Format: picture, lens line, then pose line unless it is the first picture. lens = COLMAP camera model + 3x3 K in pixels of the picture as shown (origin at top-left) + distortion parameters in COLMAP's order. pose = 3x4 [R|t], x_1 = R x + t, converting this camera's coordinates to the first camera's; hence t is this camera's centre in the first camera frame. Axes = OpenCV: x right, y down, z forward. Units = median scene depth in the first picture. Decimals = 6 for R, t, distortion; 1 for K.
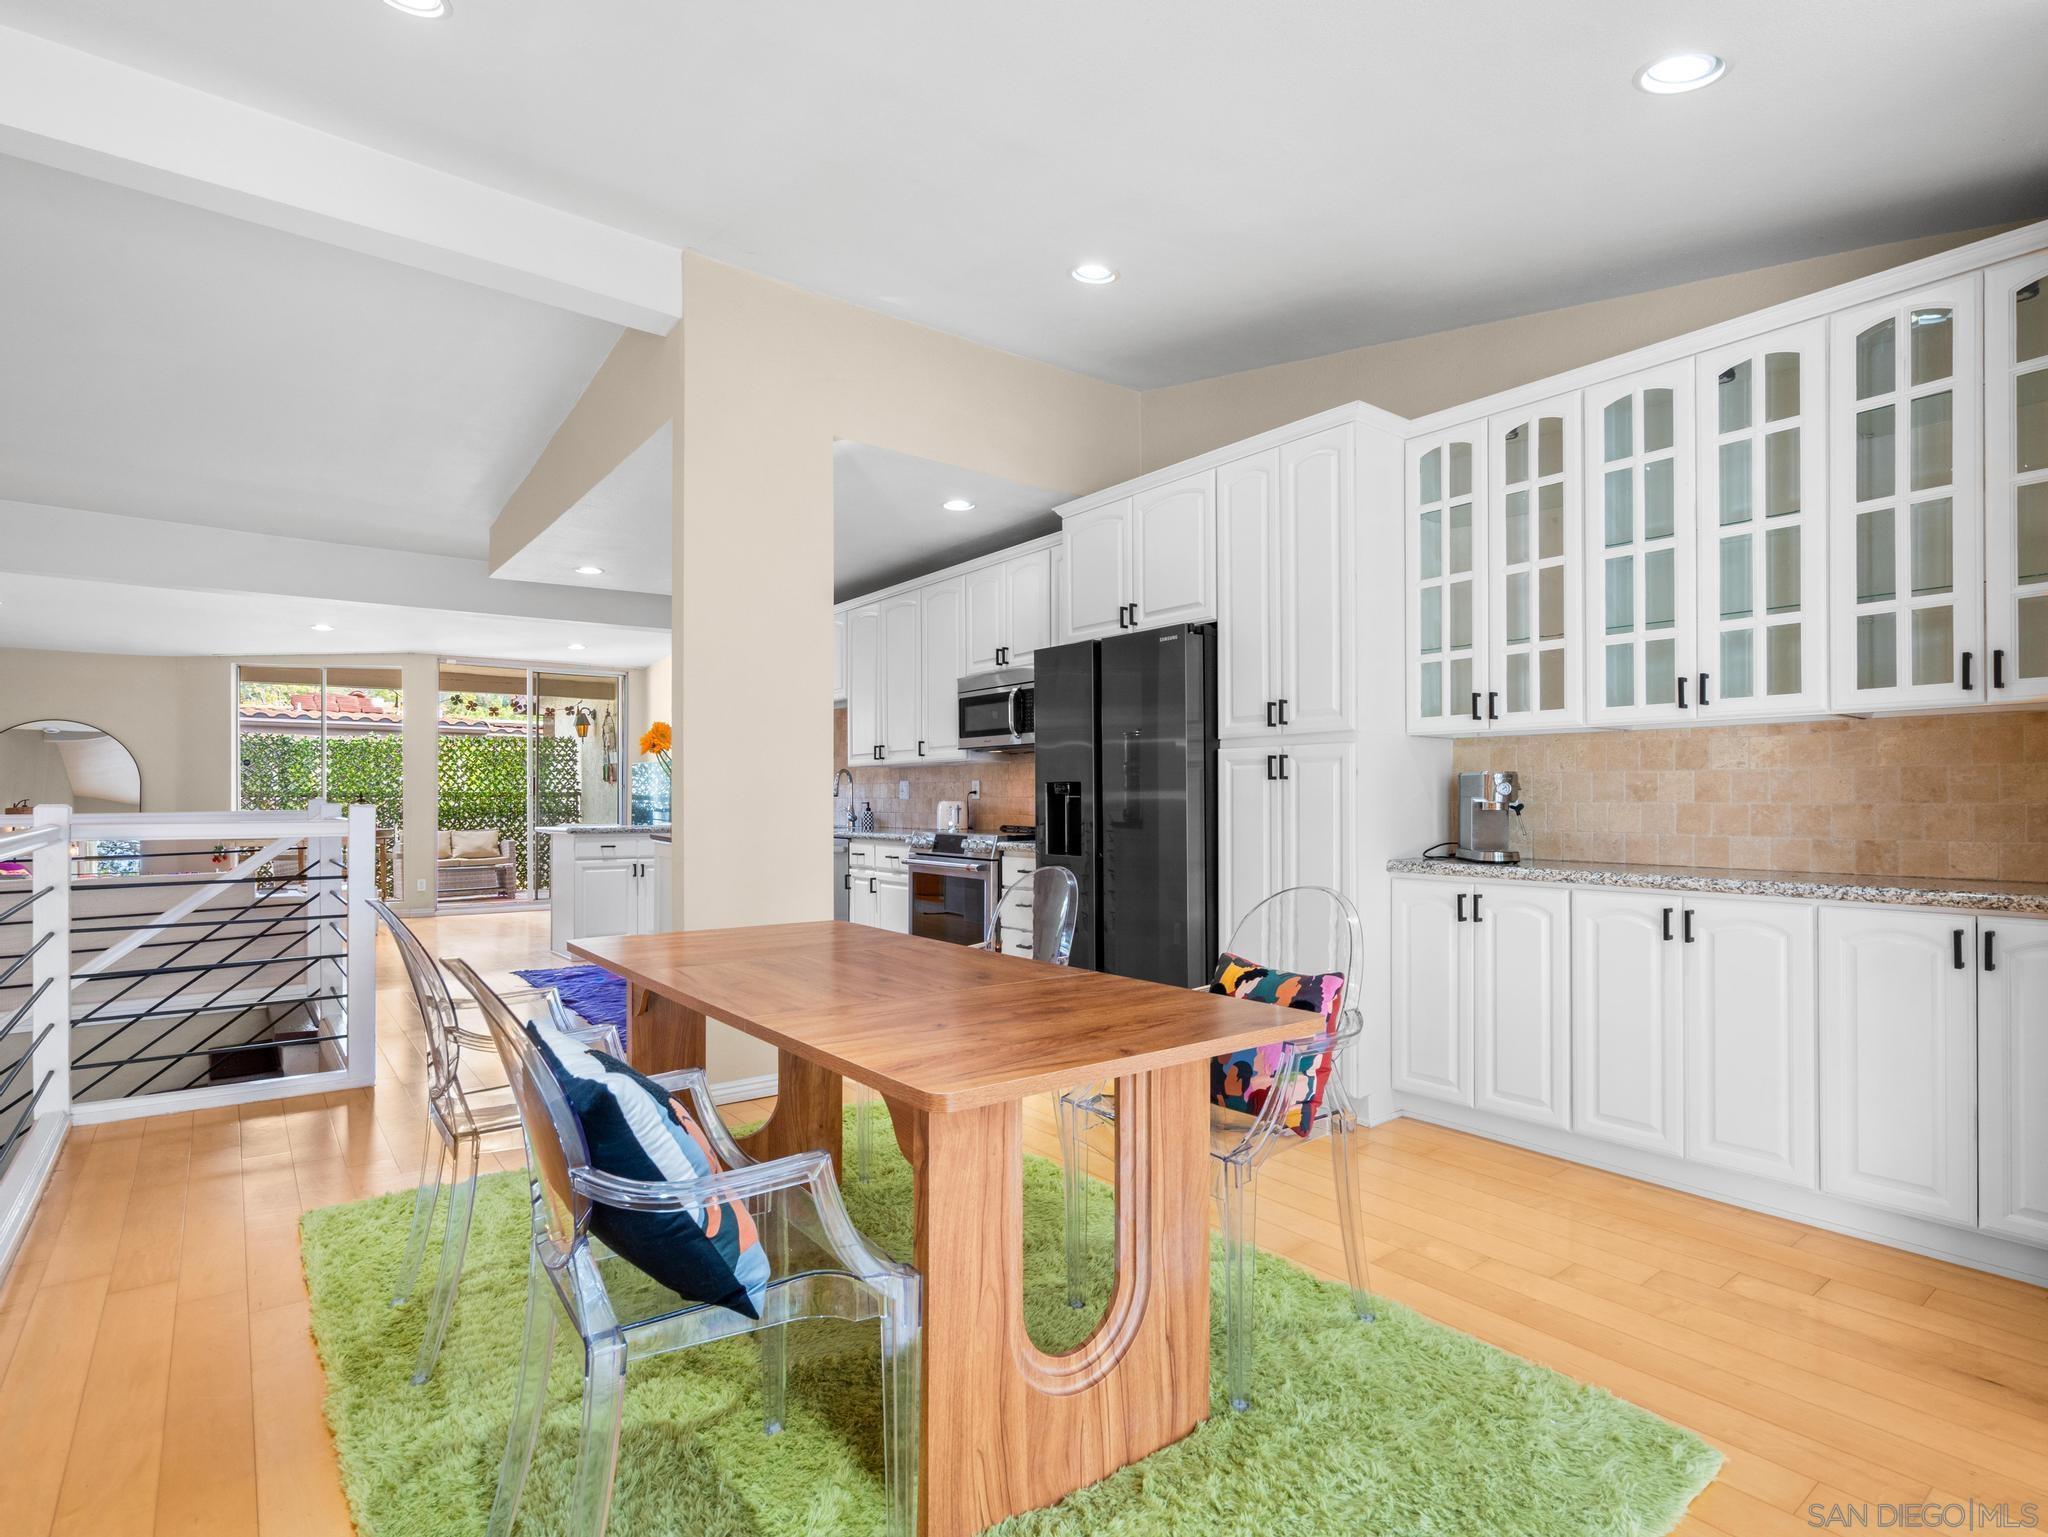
lens RADIAL K [[1060.4, 0, 1019.9], [0, 1060.4, 797.4], [0, 0, 1]] dist [-0.000859, 0.002972]
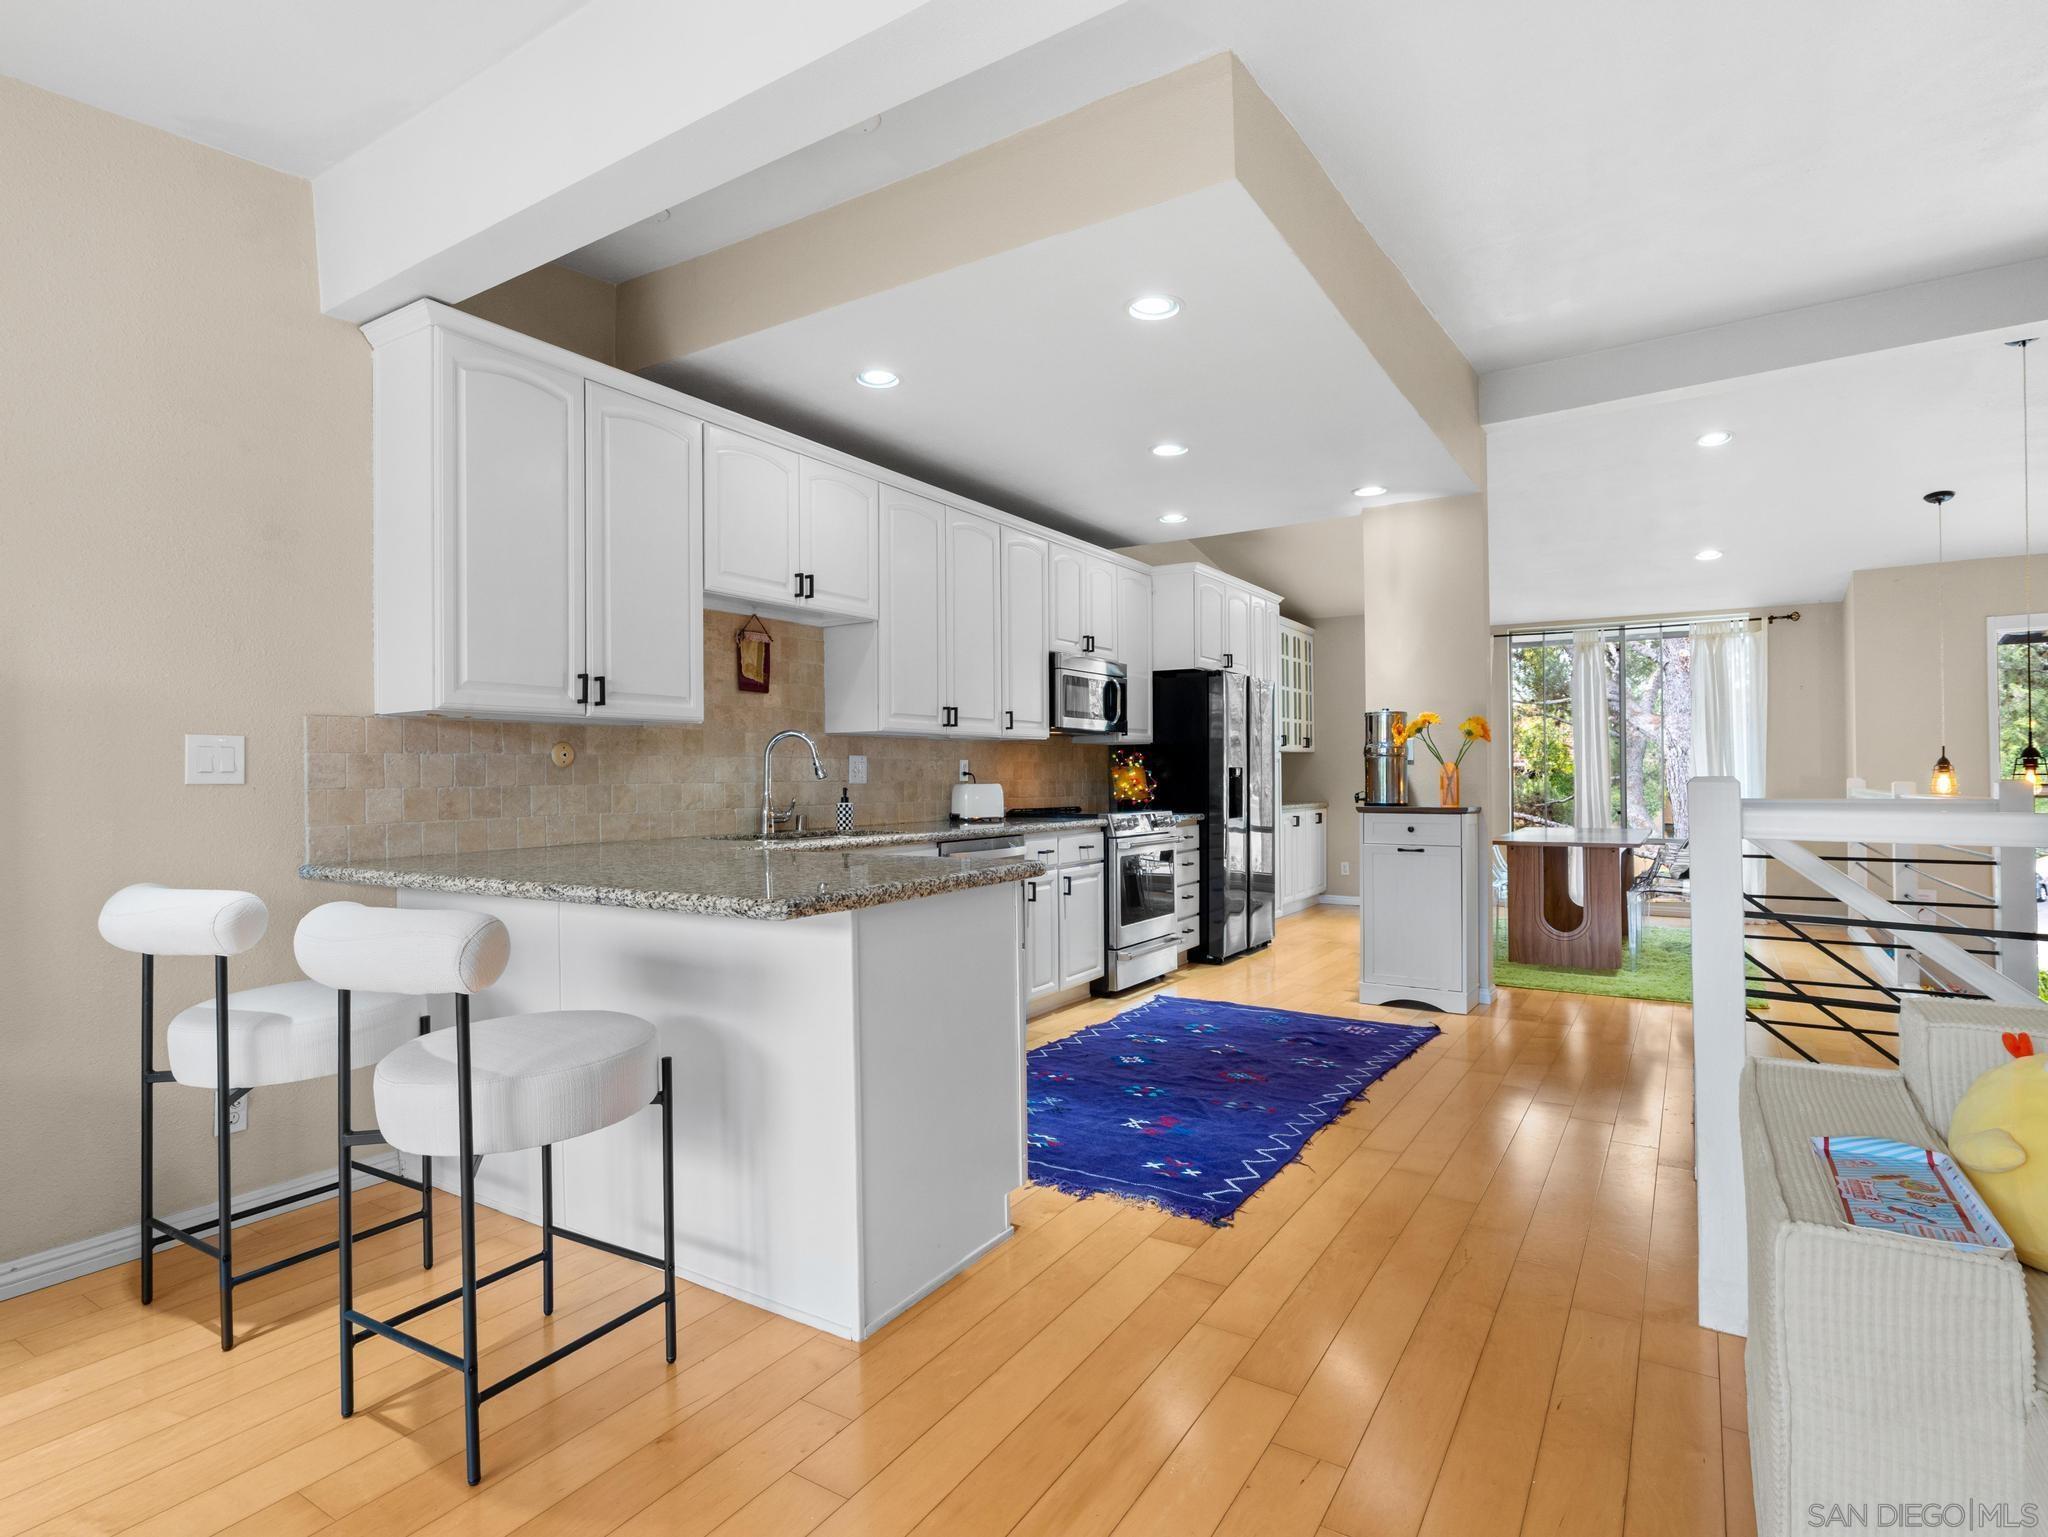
lens RADIAL K [[1060.4, 0, 1032.0], [0, 1060.4, 759.1], [0, 0, 1]] dist [-0.000859, 0.002972]
pose [[-0.355160, 0.020944, 0.934571, -1.066766], [0.007992, 0.999780, -0.019368, 0.000496], [-0.934771, 0.000591, -0.355249, 1.557529]]
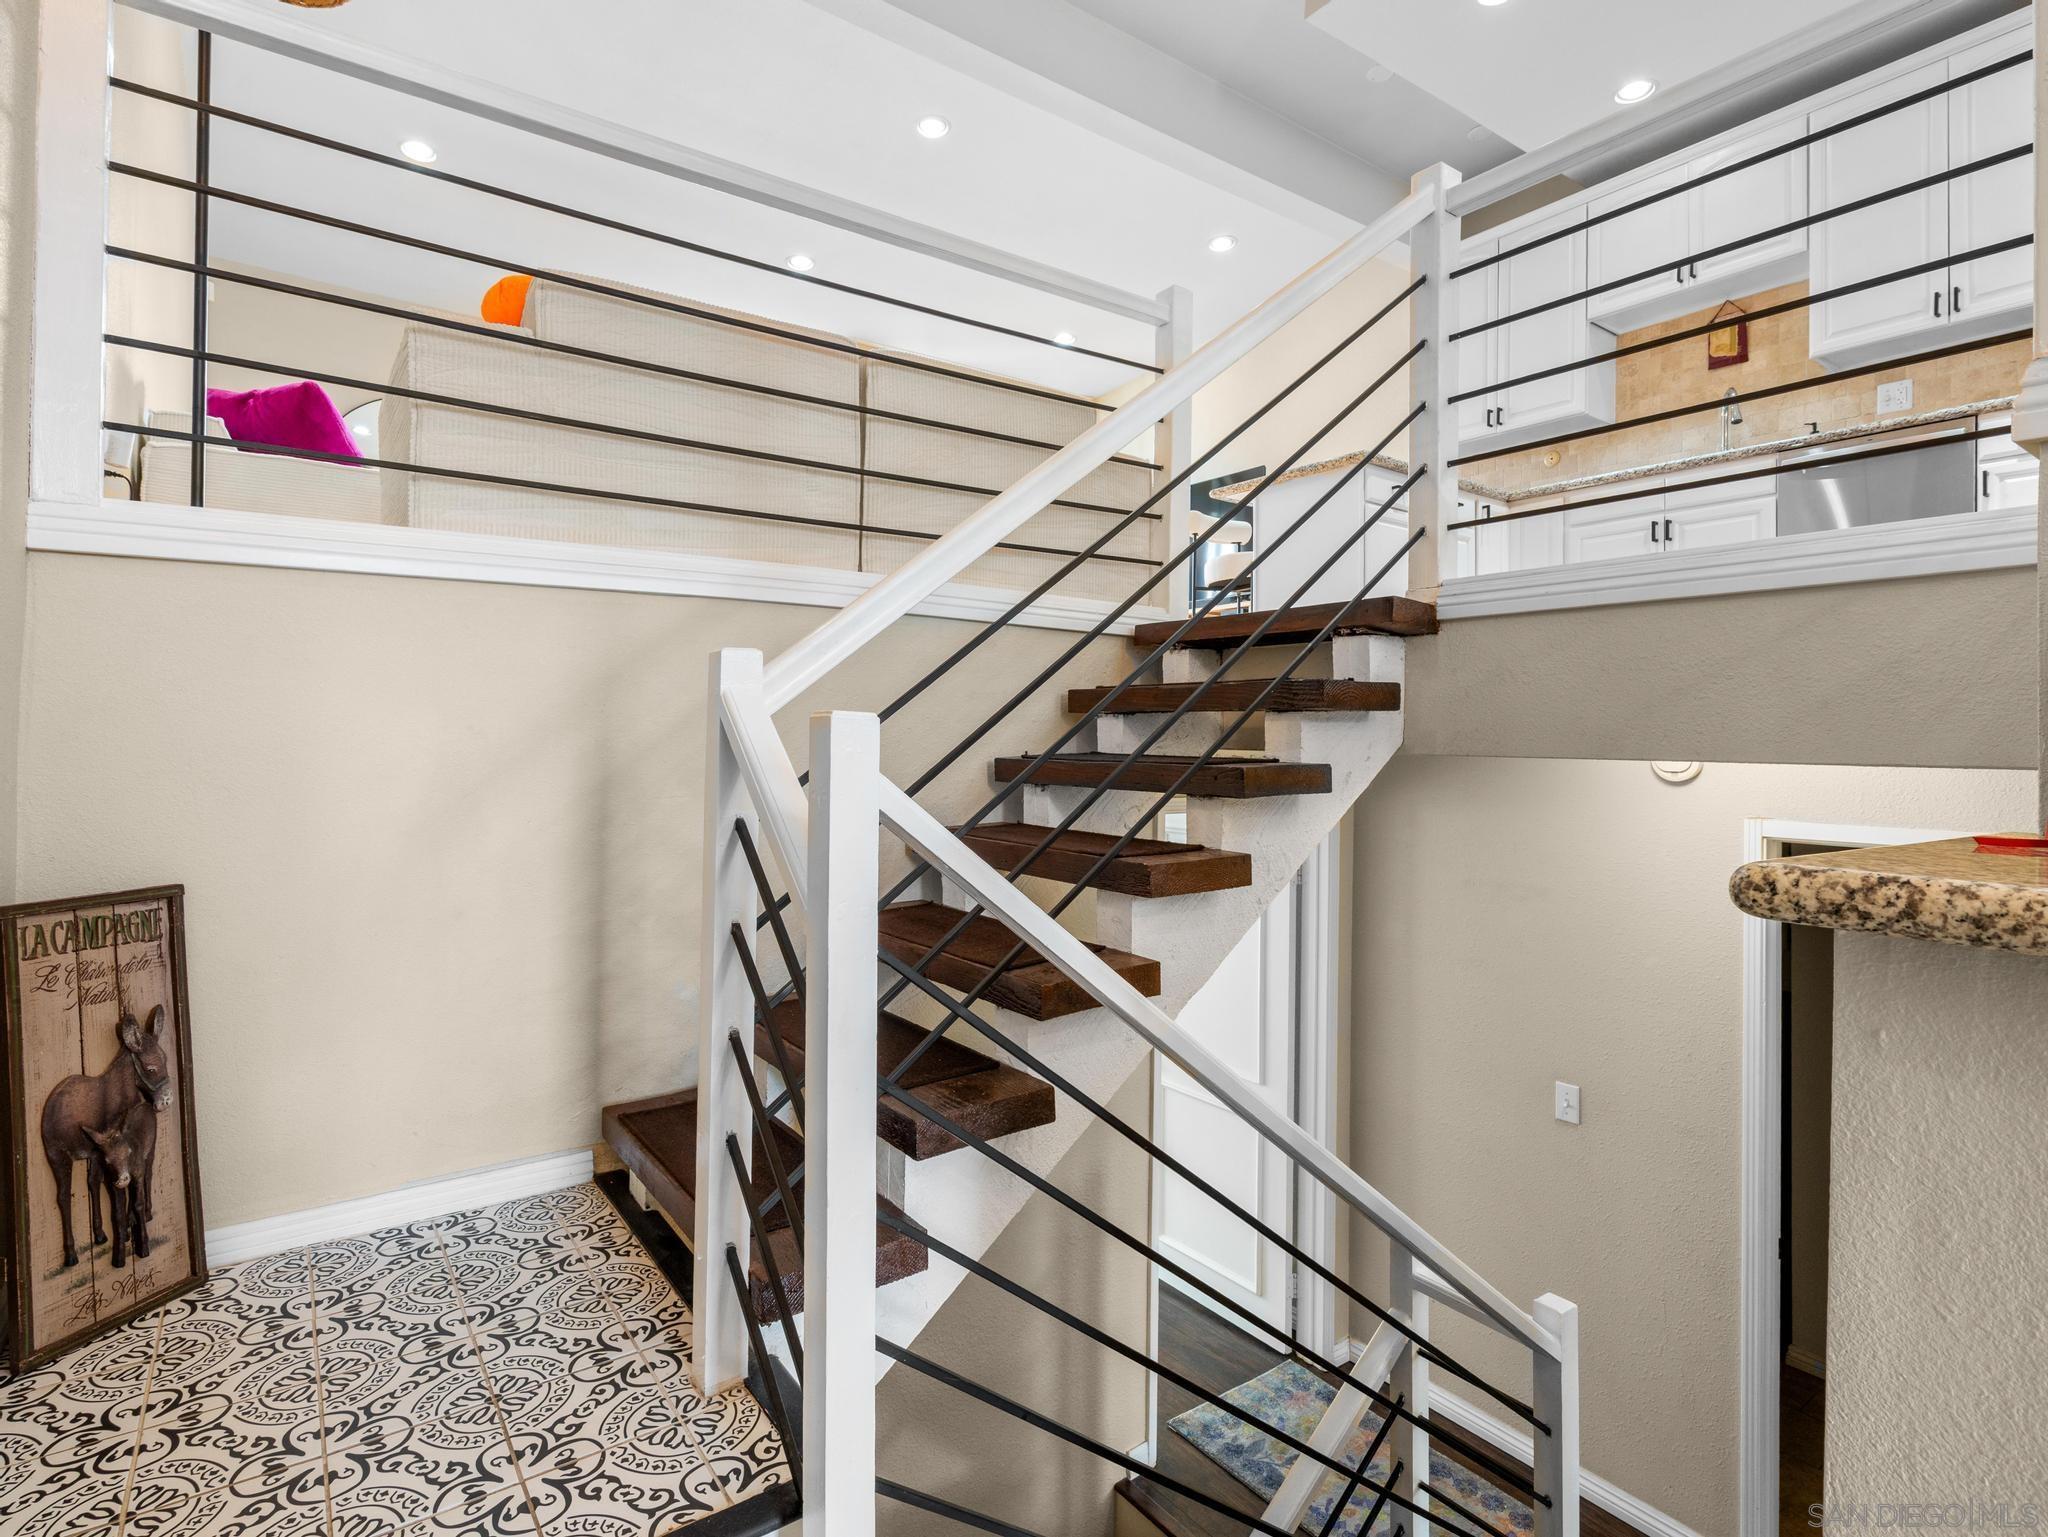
lens RADIAL K [[1060.4, 0, 1024.6], [0, 1060.4, 748.7], [0, 0, 1]] dist [-0.000859, 0.002972]
pose [[0.999809, 0.012085, -0.015381, -0.844571], [-0.012042, 0.999923, 0.002875, 0.287312], [0.015414, -0.002689, 0.999878, 0.480511]]
